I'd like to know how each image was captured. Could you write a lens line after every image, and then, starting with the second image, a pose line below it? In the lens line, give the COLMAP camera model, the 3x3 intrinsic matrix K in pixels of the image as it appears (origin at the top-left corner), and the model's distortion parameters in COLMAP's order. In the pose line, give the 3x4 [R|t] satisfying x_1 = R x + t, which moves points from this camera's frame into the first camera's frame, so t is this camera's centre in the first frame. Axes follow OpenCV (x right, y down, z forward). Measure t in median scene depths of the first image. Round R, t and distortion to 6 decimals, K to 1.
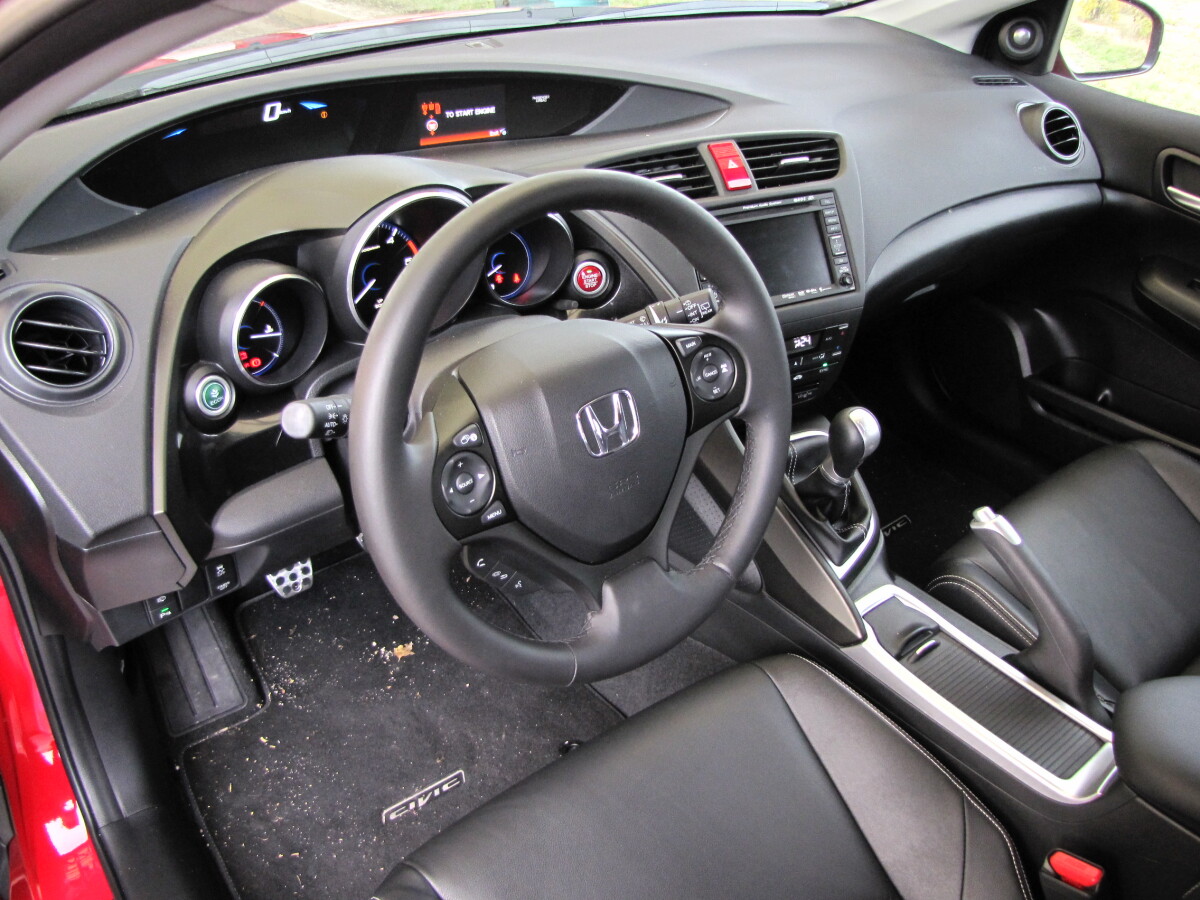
lens RADIAL K [[1005.6, 0, 615.9], [0, 1005.6, 446.2], [0, 0, 1]] dist [-0.185997, 0.145455]
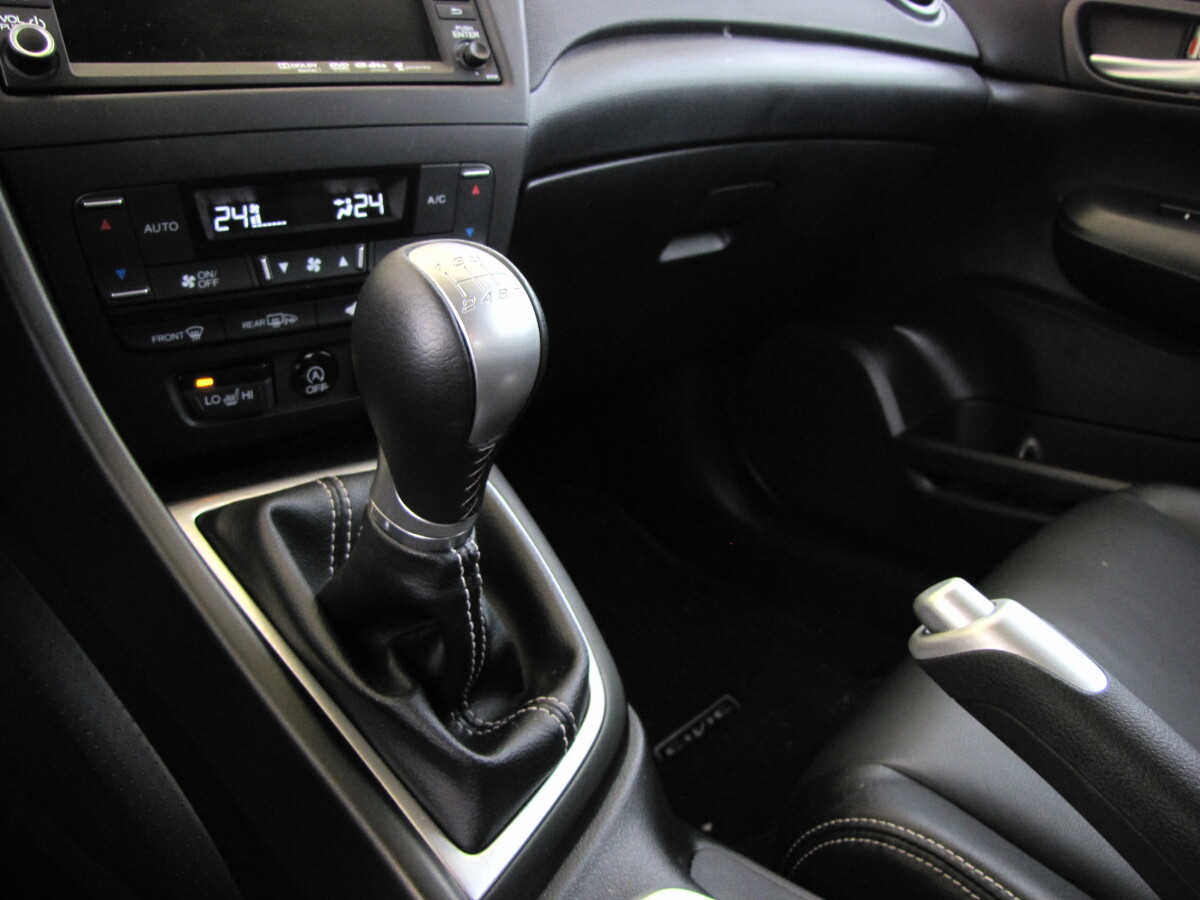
lens RADIAL K [[1005.6, 0, 615.9], [0, 1005.6, 446.2], [0, 0, 1]] dist [-0.185997, 0.145455]
pose [[0.981343, -0.067419, 0.180057, 0.172086], [0.105630, 0.971561, -0.211924, 0.055921], [-0.160649, 0.226989, 0.960556, 0.543496]]
